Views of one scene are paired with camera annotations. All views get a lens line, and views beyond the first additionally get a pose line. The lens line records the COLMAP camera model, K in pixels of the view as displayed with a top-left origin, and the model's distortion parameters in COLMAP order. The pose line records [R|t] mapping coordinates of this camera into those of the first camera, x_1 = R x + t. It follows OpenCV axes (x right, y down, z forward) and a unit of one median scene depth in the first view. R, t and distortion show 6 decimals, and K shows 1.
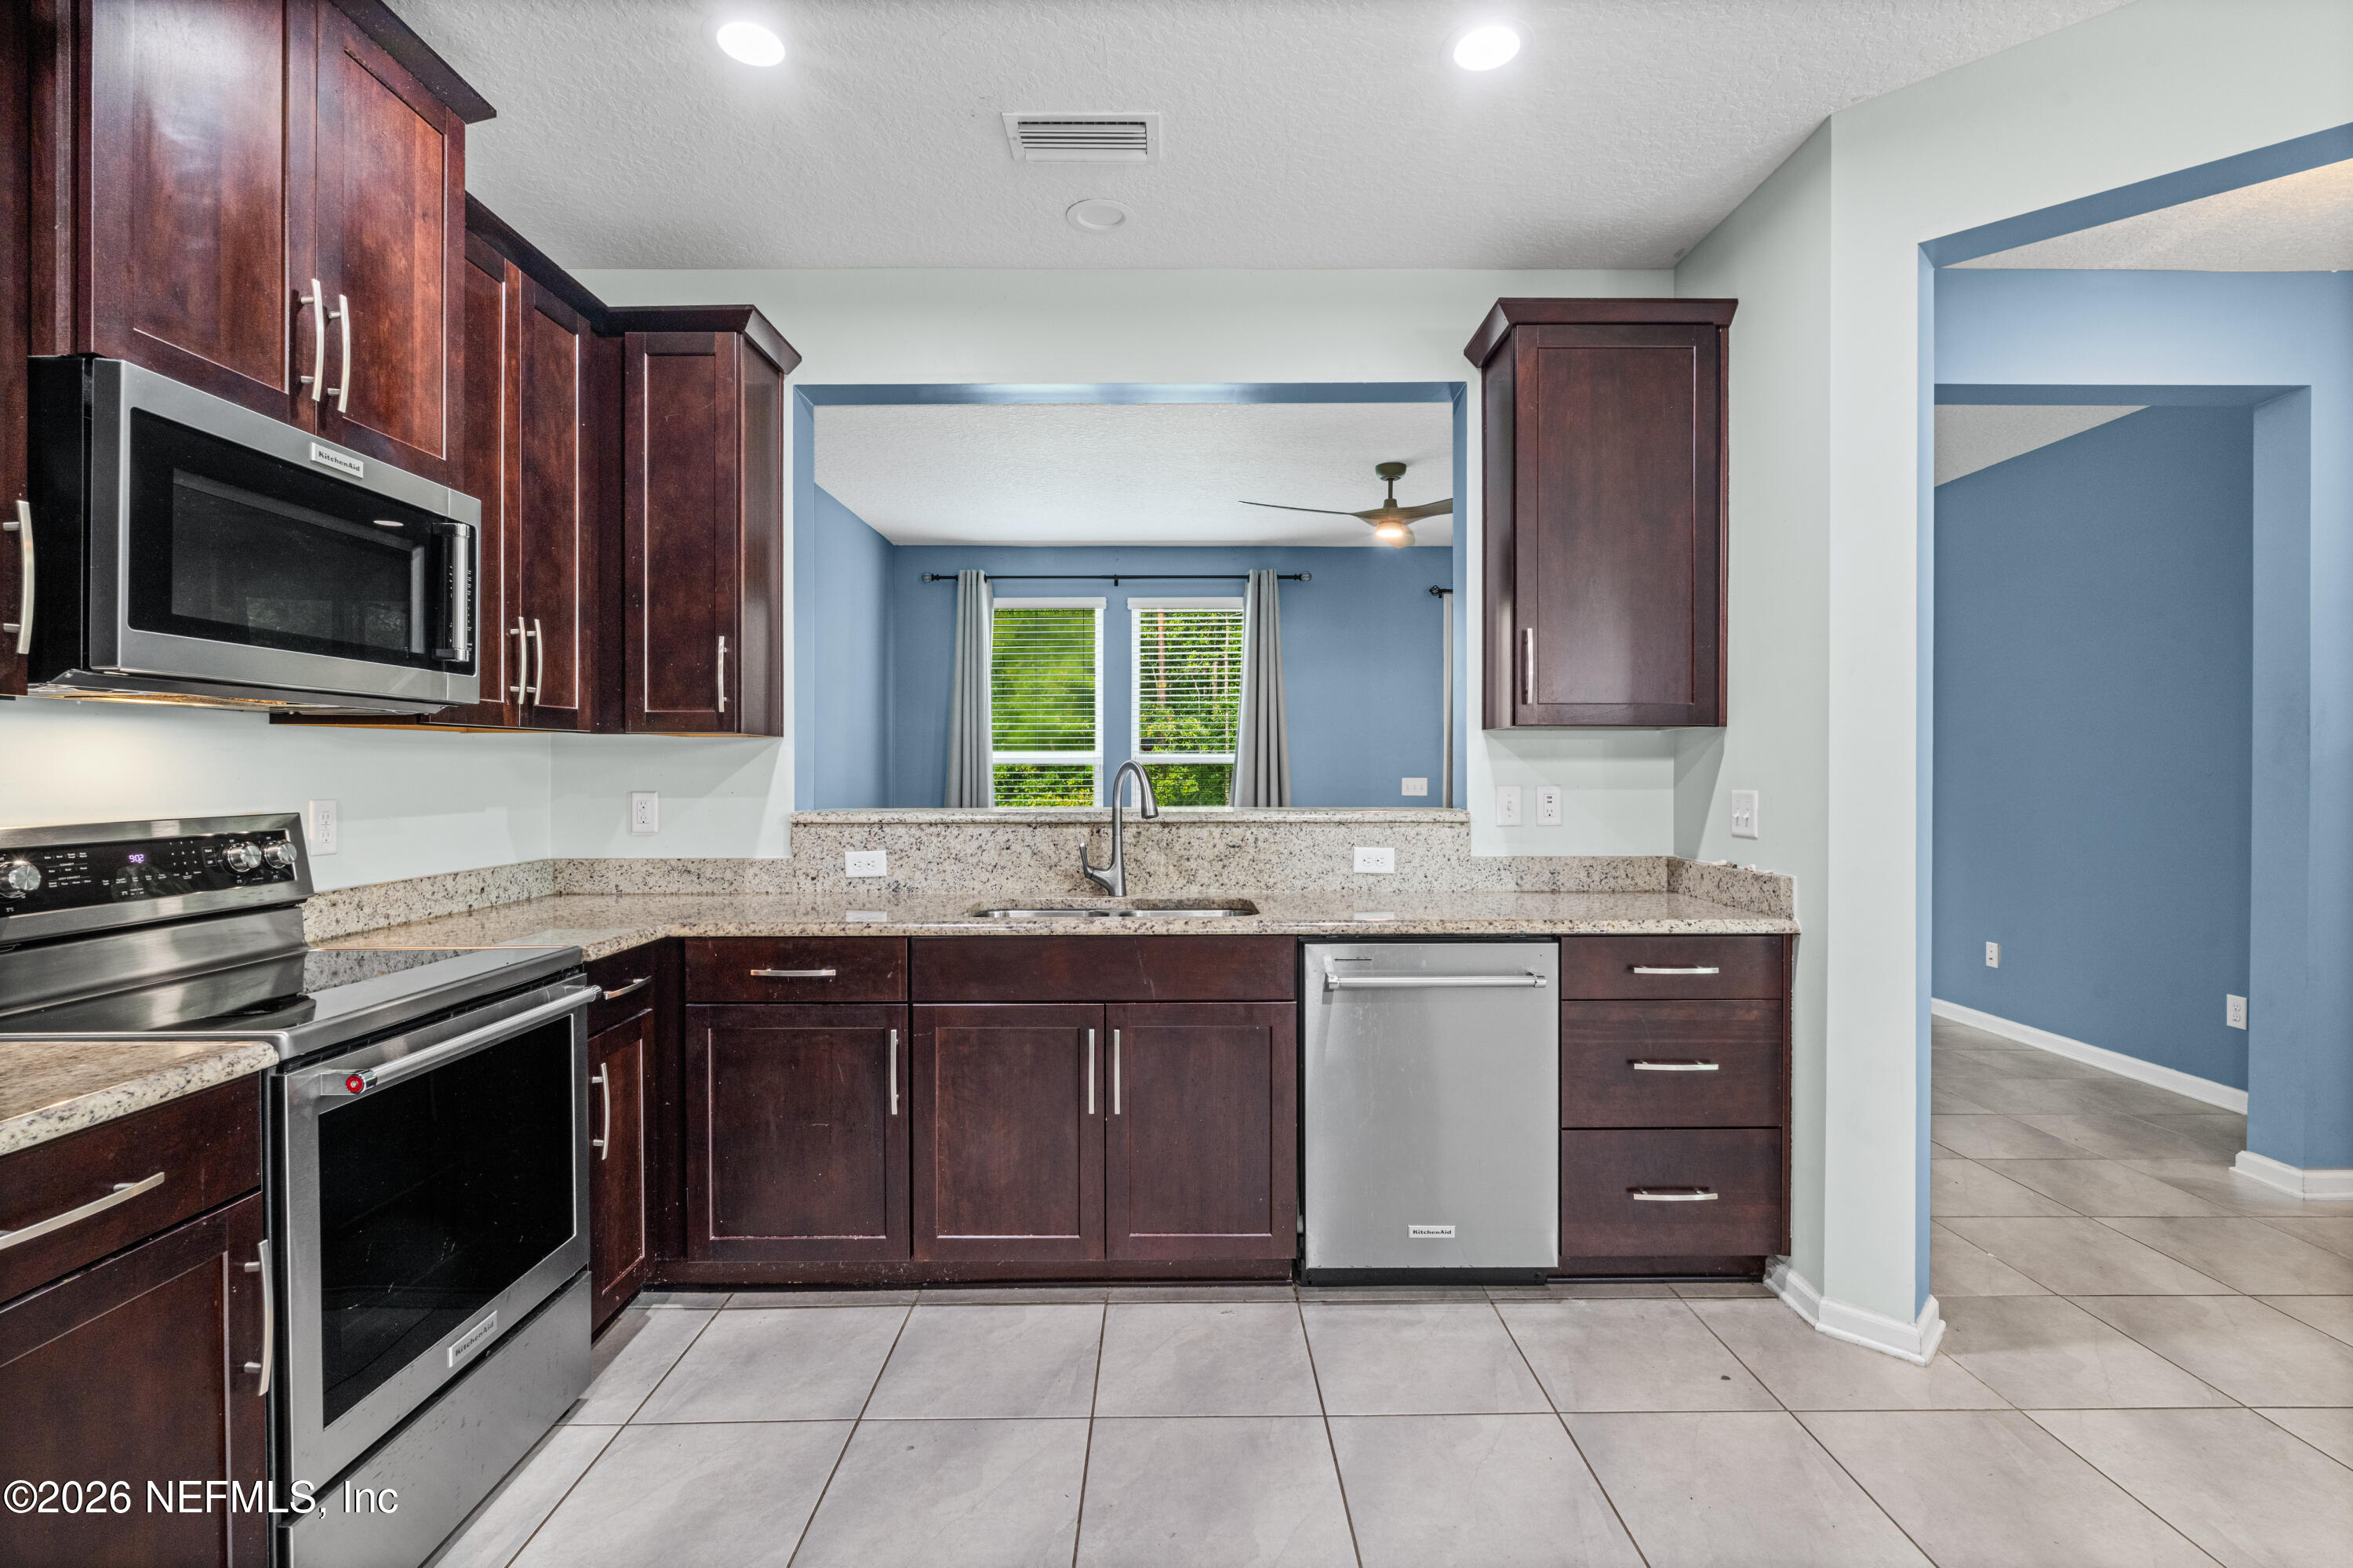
lens RADIAL K [[1095.3, 0, 1172.7], [0, 1095.3, 775.0], [0, 0, 1]] dist [0.000697, 0.000163]
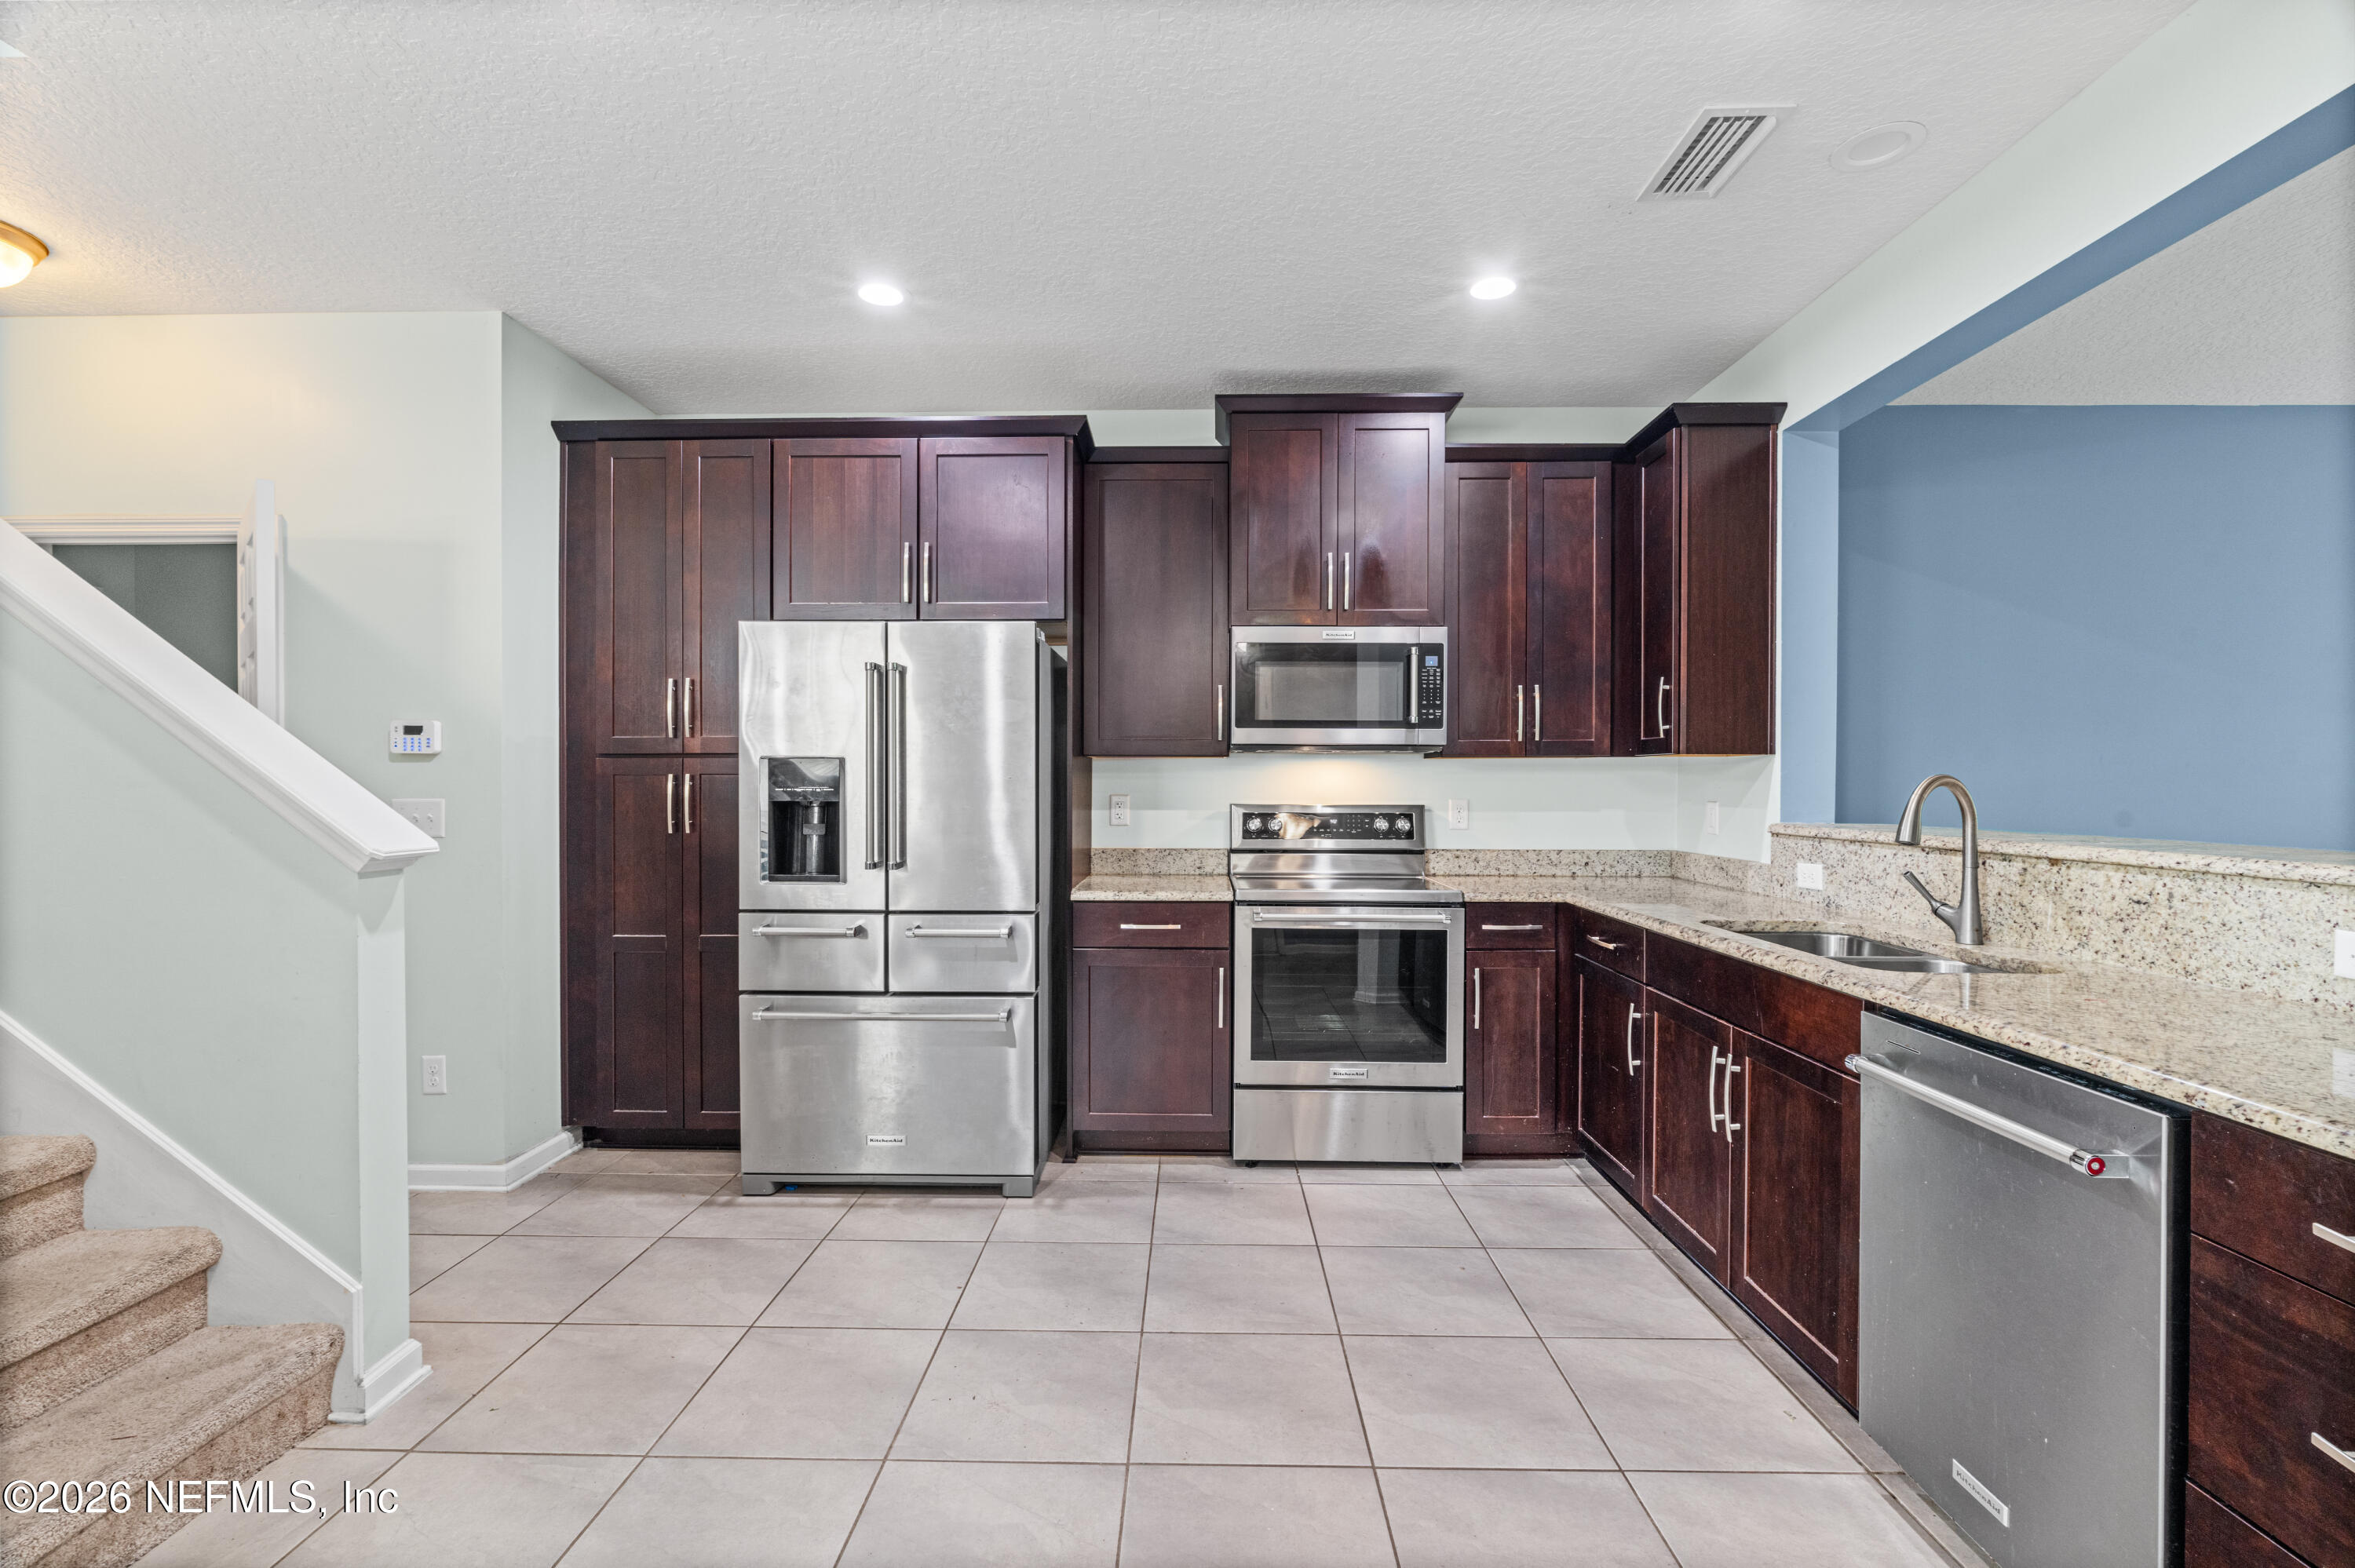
lens RADIAL K [[1031.8, 0, 1180.8], [0, 1031.8, 785.4], [0, 0, 1]] dist [-0.005604, 0.001345]
pose [[-0.028116, 0.005565, -0.999589, 0.702152], [-0.008637, 0.999946, 0.005810, -0.004488], [0.999567, 0.008797, -0.028066, 0.436673]]
